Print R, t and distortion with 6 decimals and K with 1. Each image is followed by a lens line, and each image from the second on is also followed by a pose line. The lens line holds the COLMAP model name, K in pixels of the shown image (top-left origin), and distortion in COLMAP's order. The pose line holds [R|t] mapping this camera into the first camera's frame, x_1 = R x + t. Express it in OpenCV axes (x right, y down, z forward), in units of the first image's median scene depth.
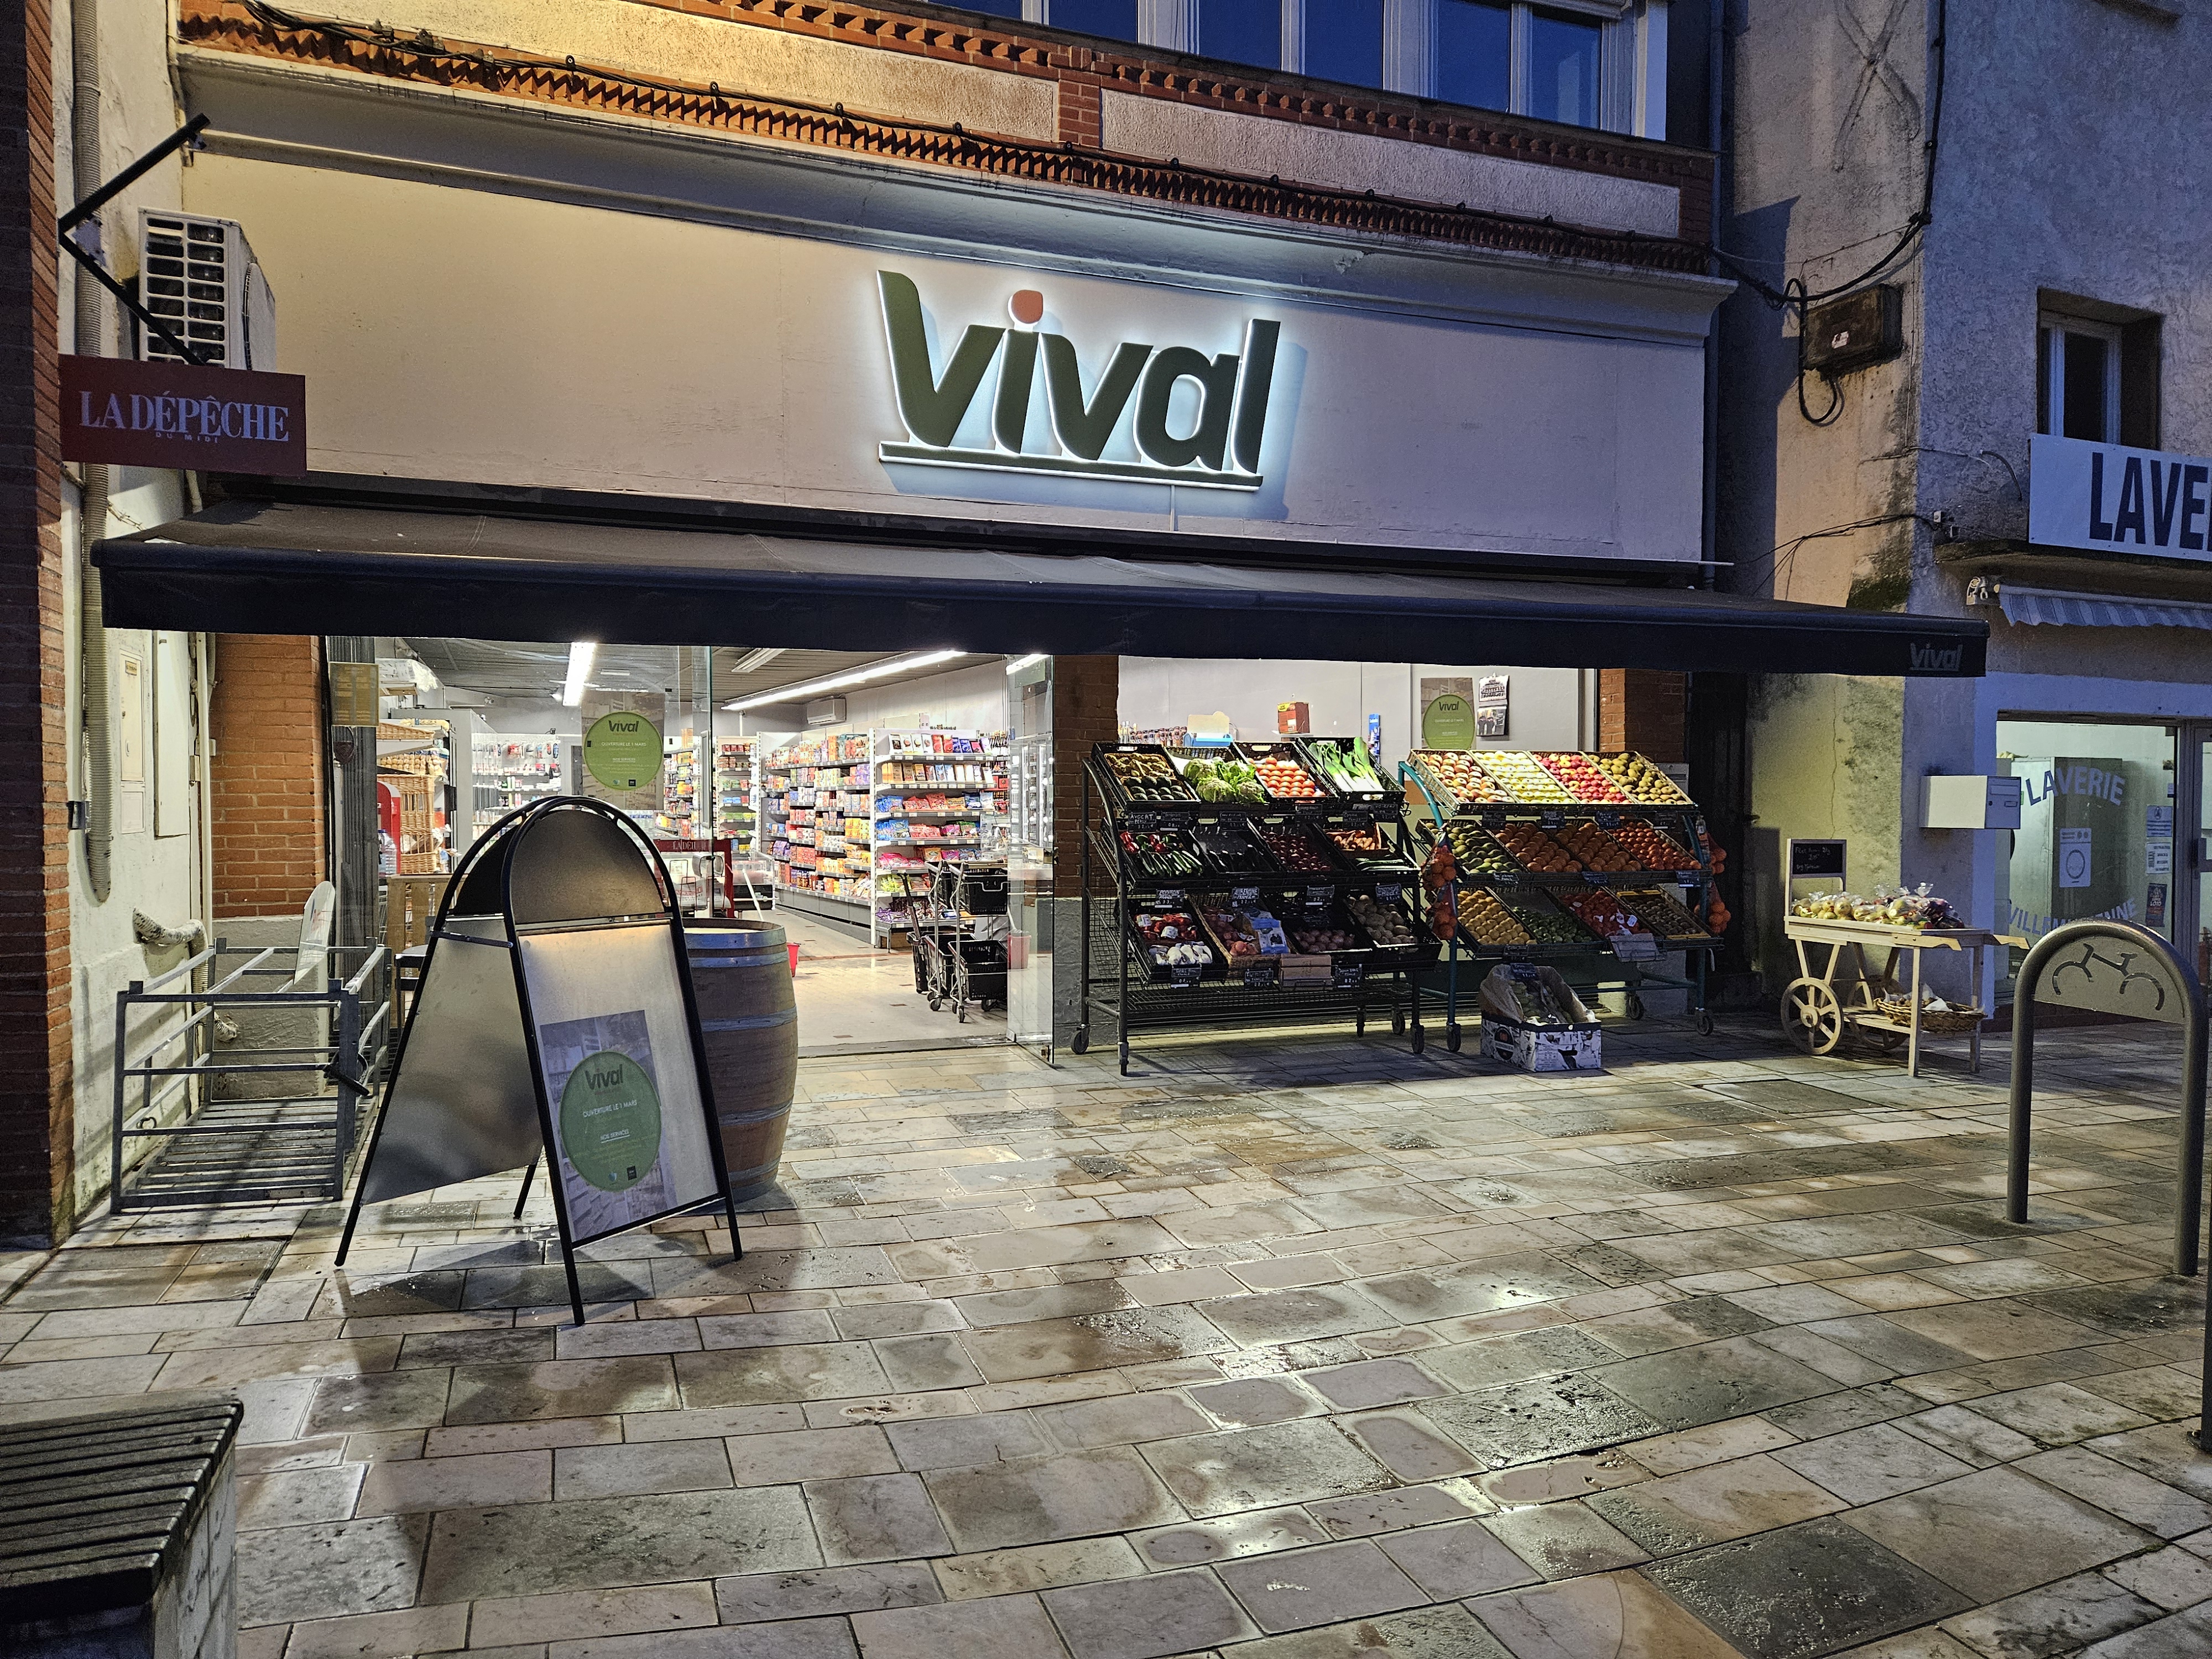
lens RADIAL K [[1483.0, 0, 1104.1], [0, 1483.0, 790.2], [0, 0, 1]] dist [0.049476, -0.040306]
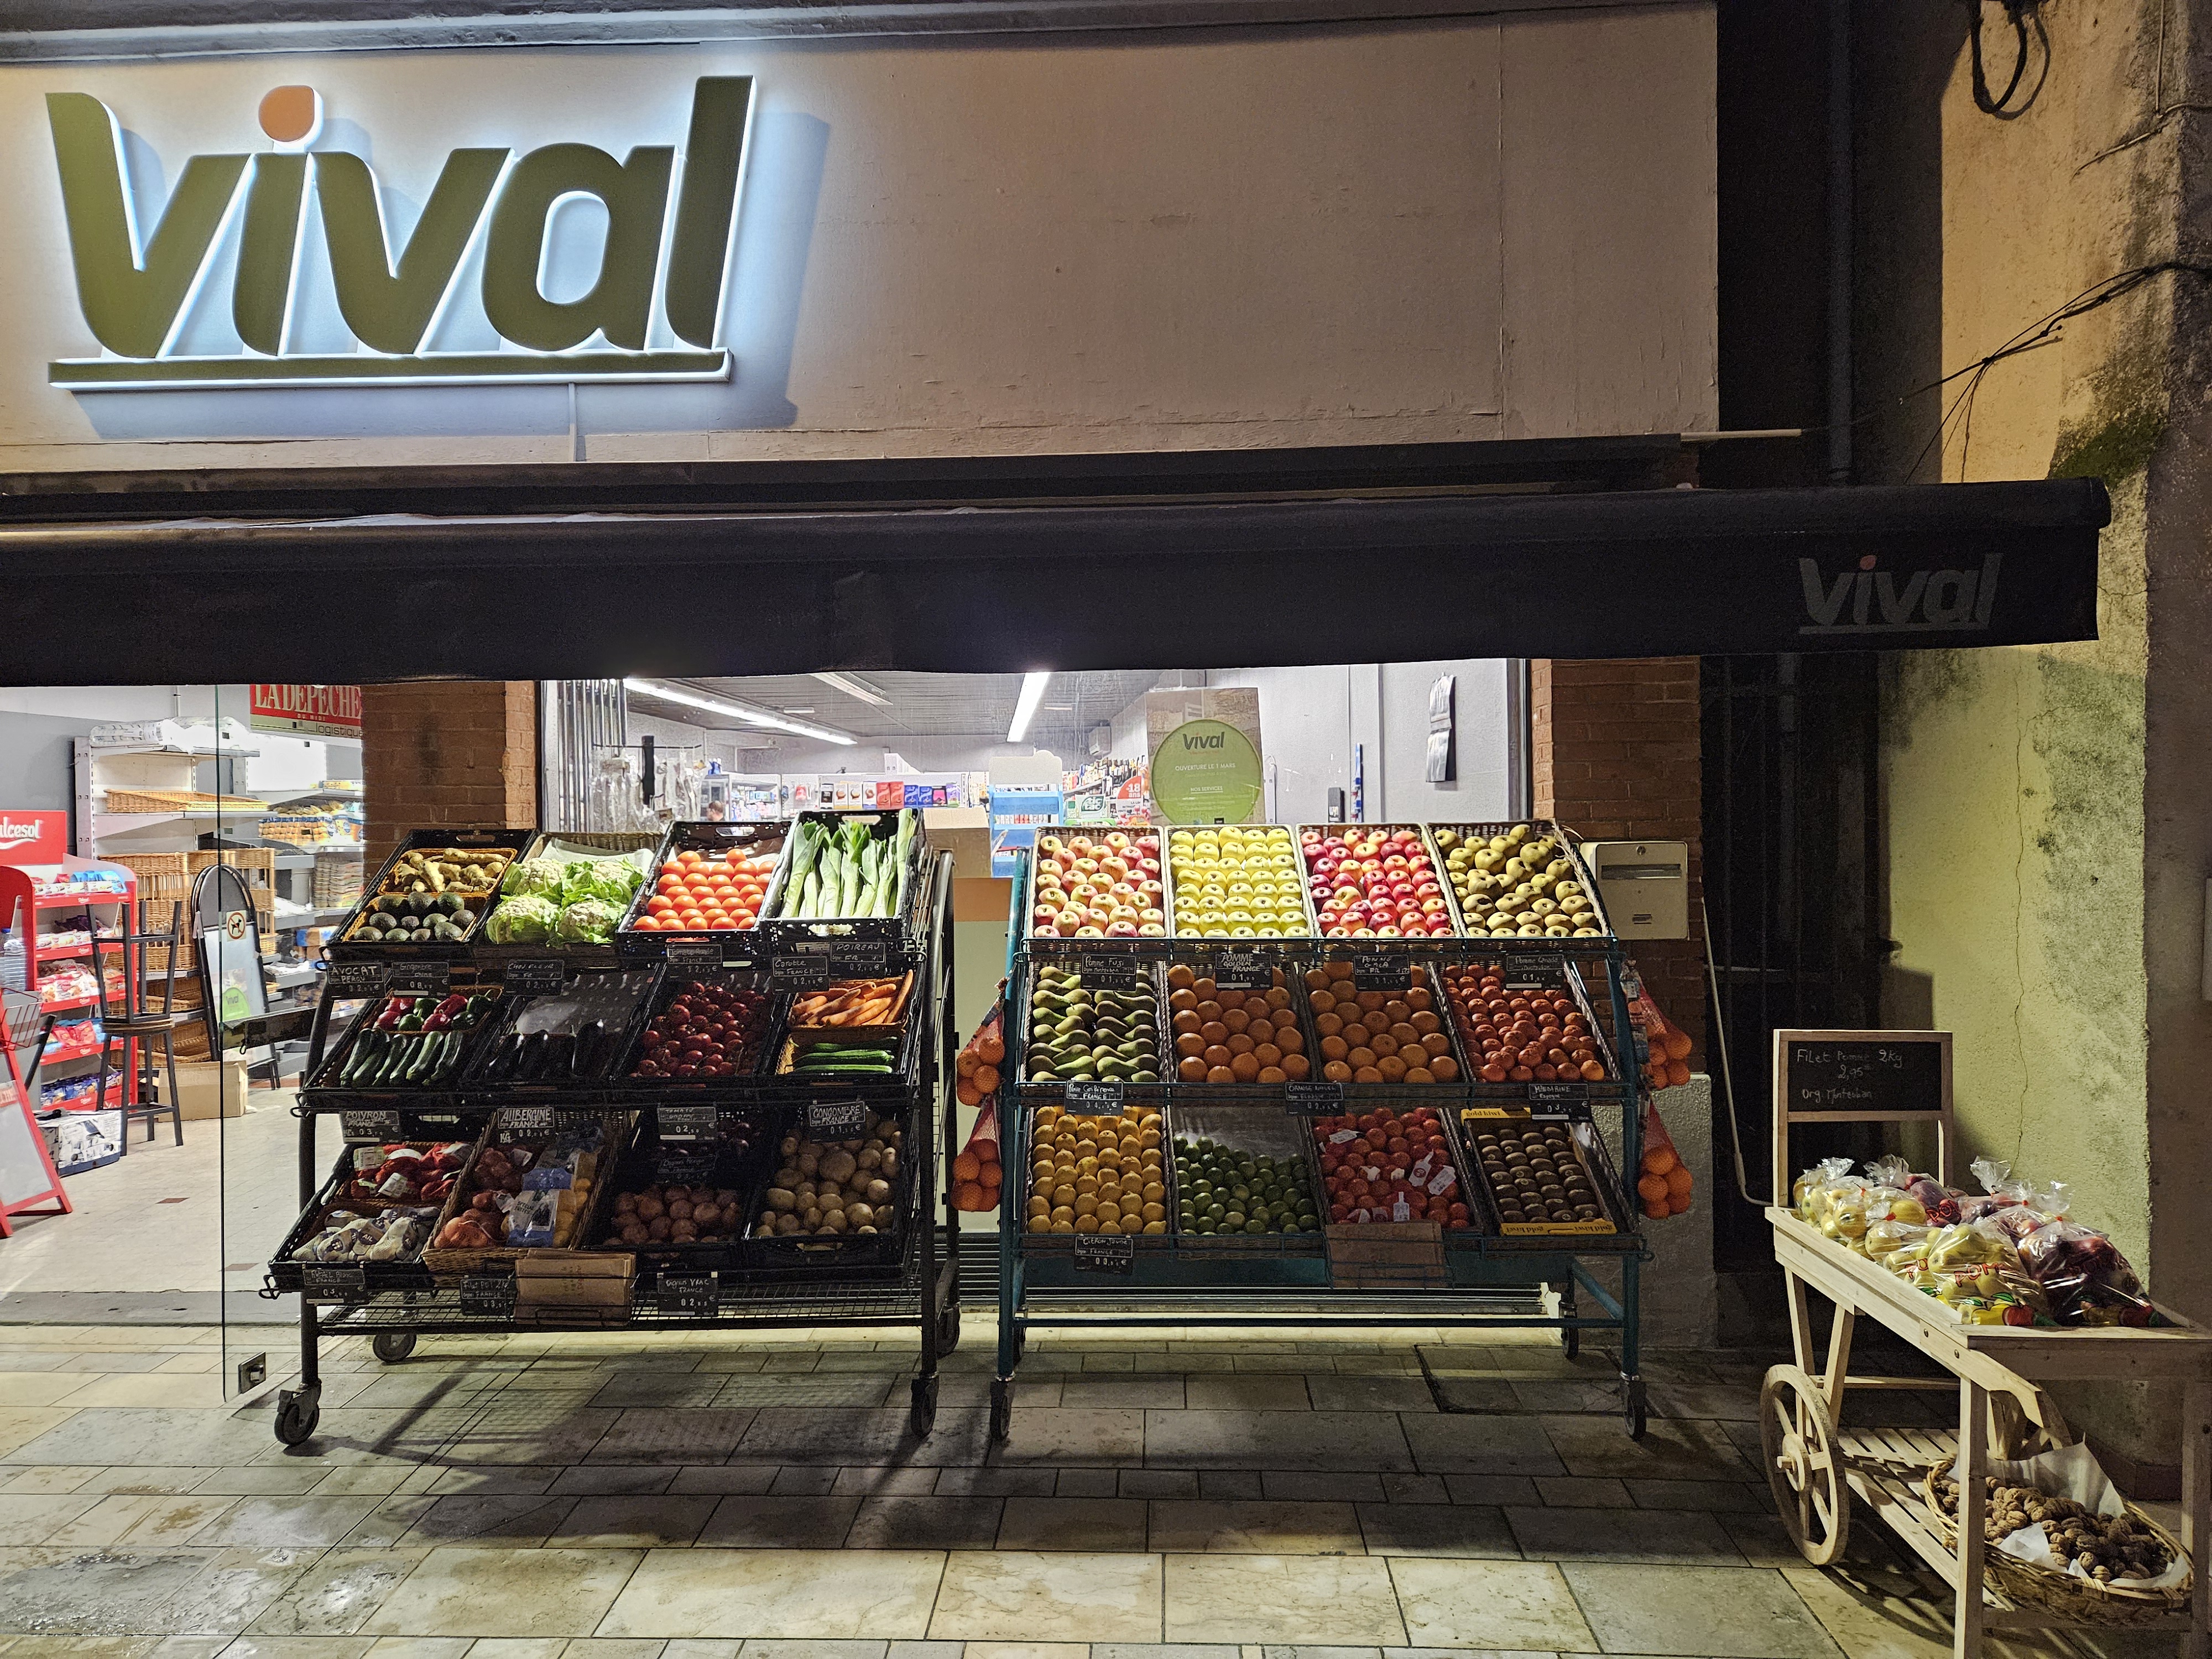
lens RADIAL K [[1483.0, 0, 1104.1], [0, 1483.0, 790.2], [0, 0, 1]] dist [0.049476, -0.040306]
pose [[0.924561, -0.017198, -0.380645, 0.432928], [0.013356, 0.999830, -0.012734, -0.033847], [0.380799, 0.006690, 0.924634, 0.507051]]
